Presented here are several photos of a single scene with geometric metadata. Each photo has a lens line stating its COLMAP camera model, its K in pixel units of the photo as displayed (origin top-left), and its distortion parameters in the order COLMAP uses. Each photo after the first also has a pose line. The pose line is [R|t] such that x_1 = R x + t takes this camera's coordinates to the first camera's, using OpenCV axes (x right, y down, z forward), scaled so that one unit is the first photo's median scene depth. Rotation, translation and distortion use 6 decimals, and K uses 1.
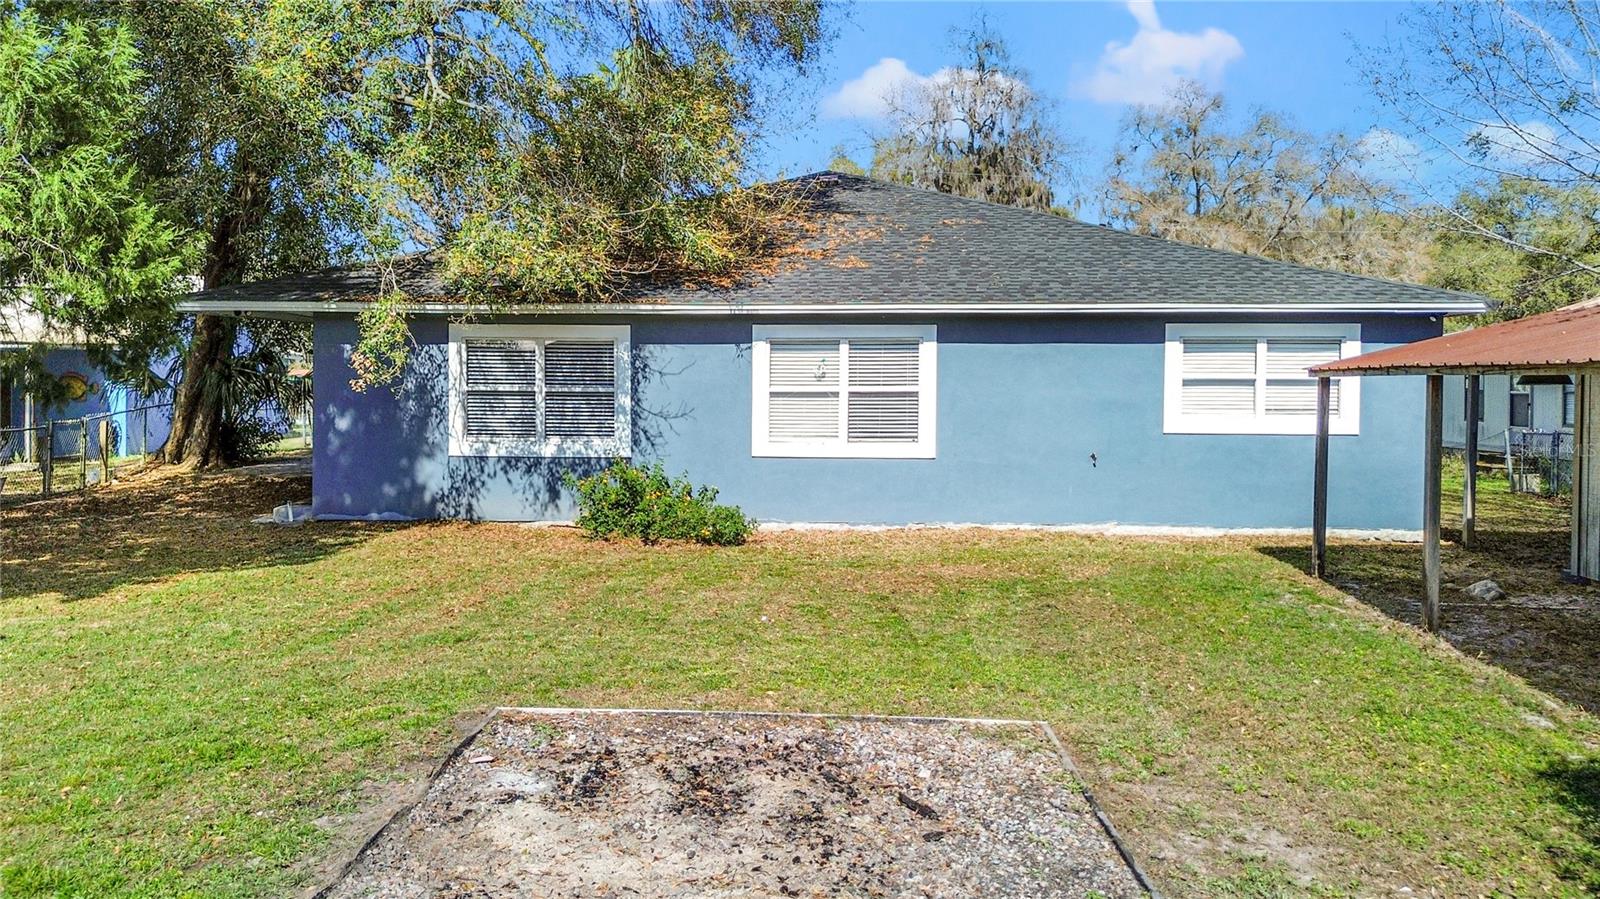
lens RADIAL K [[1257.5, 0, 774.6], [0, 1257.5, 443.6], [0, 0, 1]] dist [0.040942, -0.000794]
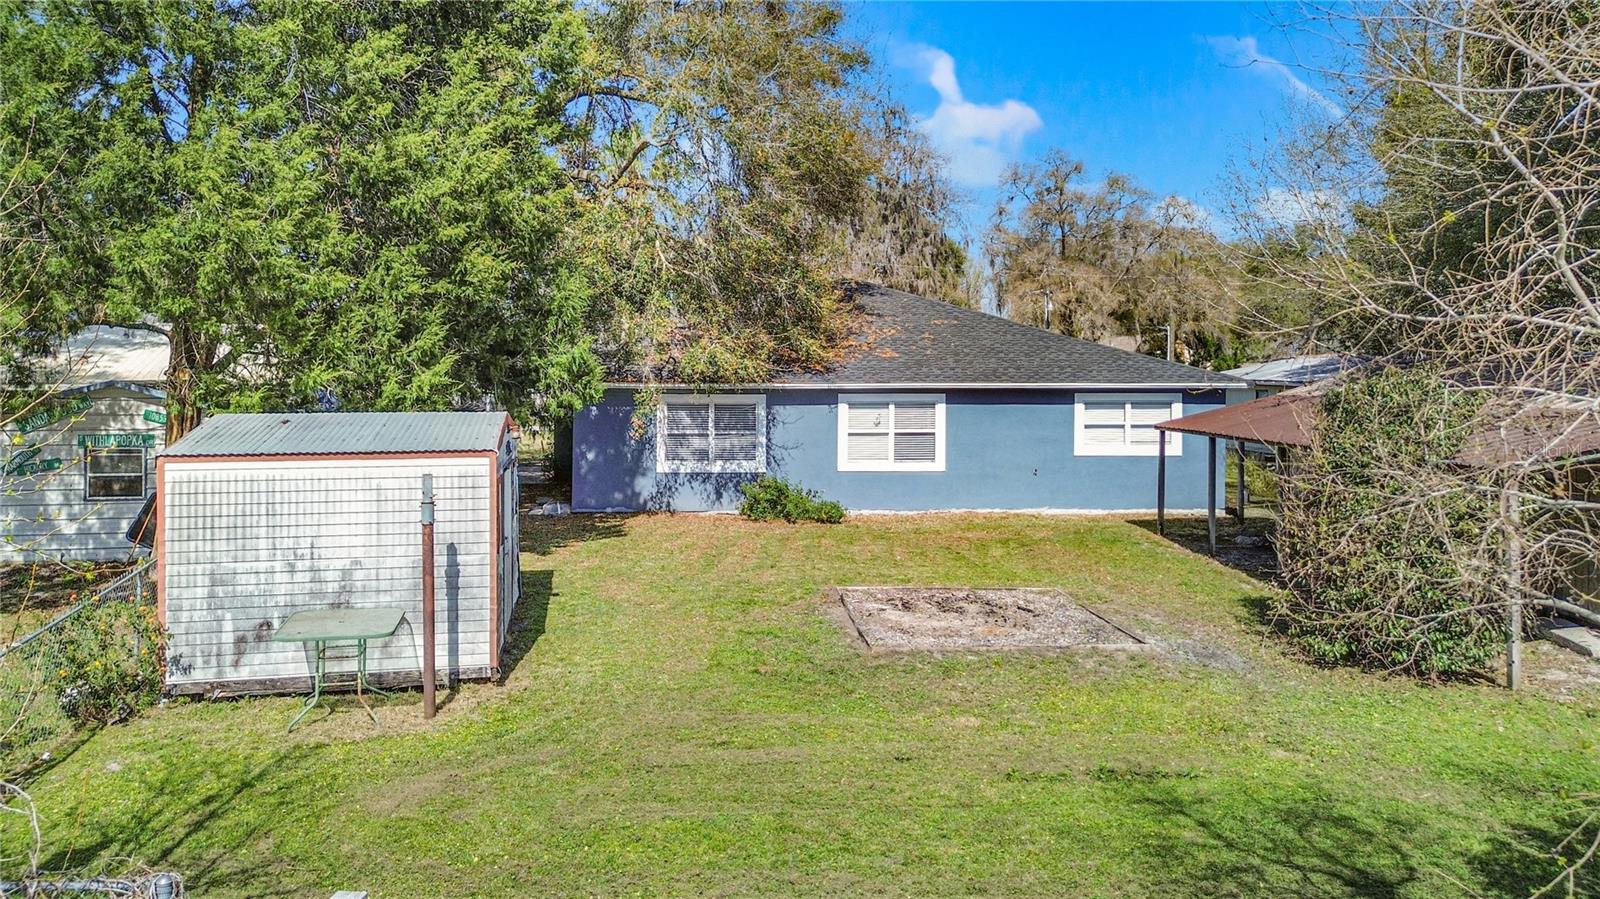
lens RADIAL K [[1165.8, 0, 790.2], [0, 1165.8, 431.4], [0, 0, 1]] dist [0.073668, -0.000466]
pose [[0.994832, -0.008408, 0.101190, -0.242001], [0.008757, 0.999957, -0.003009, -0.039700], [-0.101160, 0.003880, 0.994863, -0.561726]]
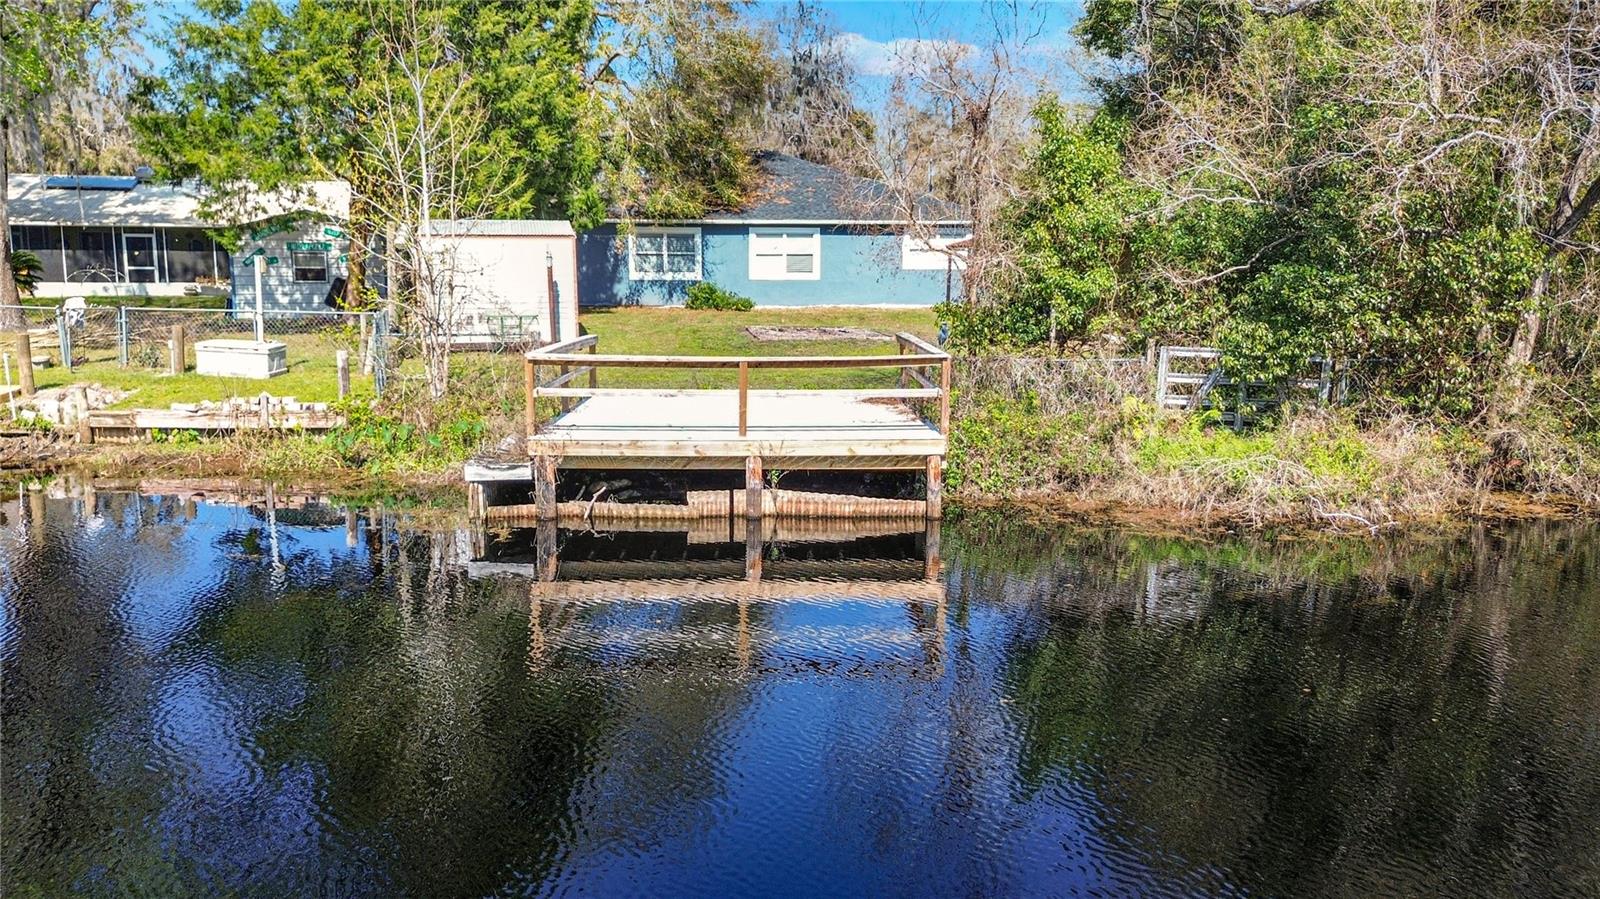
lens RADIAL K [[1149.3, 0, 800.0], [0, 1149.3, 449.5], [0, 0, 1]] dist [0.038897, 0.000042]
pose [[0.984775, -0.031291, 0.170997, -0.330691], [0.009655, 0.991993, 0.125920, 0.059912], [-0.173568, -0.122352, 0.977192, -1.364658]]
